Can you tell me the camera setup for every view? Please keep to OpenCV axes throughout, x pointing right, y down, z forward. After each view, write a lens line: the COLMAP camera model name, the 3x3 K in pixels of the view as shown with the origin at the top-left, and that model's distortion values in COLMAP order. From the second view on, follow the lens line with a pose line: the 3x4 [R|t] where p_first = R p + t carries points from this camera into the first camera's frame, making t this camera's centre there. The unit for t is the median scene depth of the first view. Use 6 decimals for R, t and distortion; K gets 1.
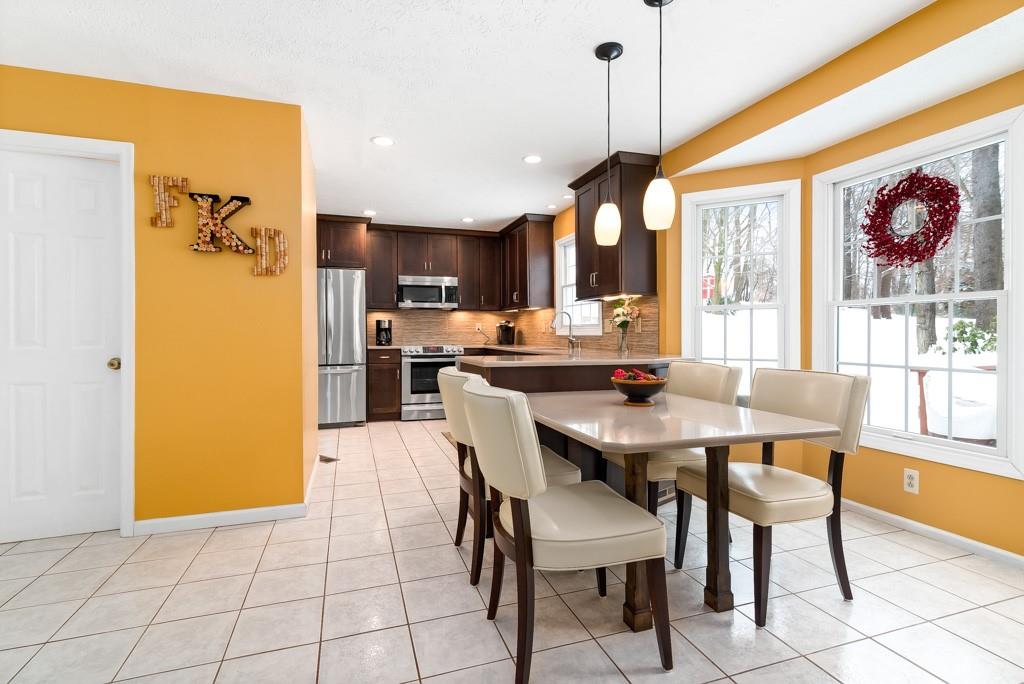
lens RADIAL K [[491.1, 0, 512.0], [0, 491.1, 342.0], [0, 0, 1]] dist [-0.000099, -0.000048]
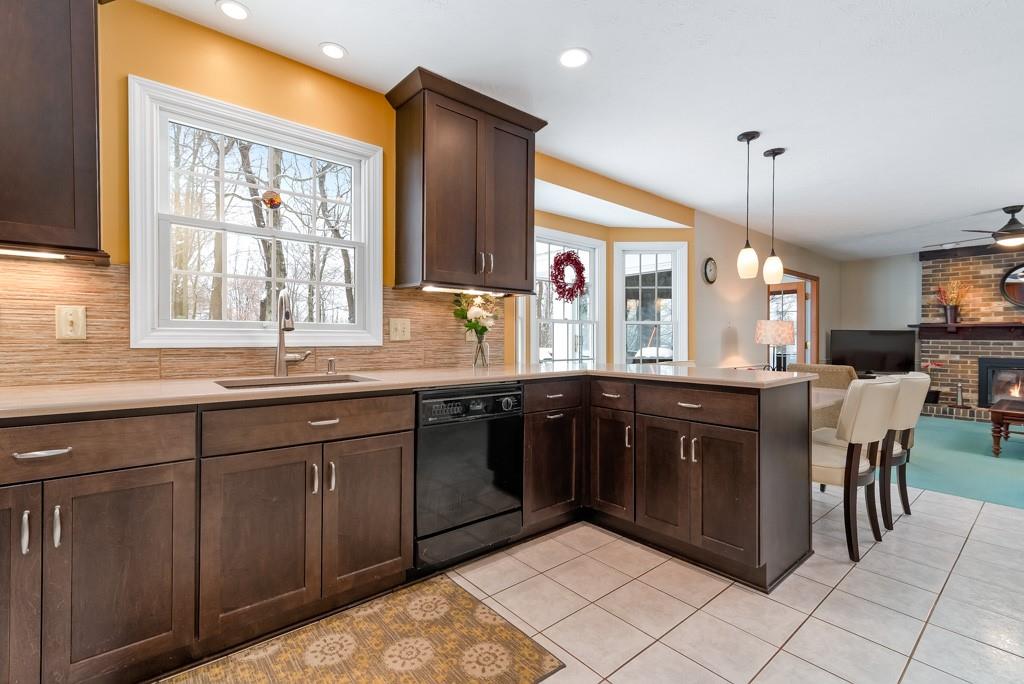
lens RADIAL K [[458.0, 0, 512.0], [0, 458.0, 342.0], [0, 0, 1]] dist [0.000723, 0.000205]
pose [[-0.369727, -0.002410, 0.929137, -0.600264], [0.018627, 0.999776, 0.010006, -0.031462], [-0.928954, 0.021007, -0.369599, 1.678584]]
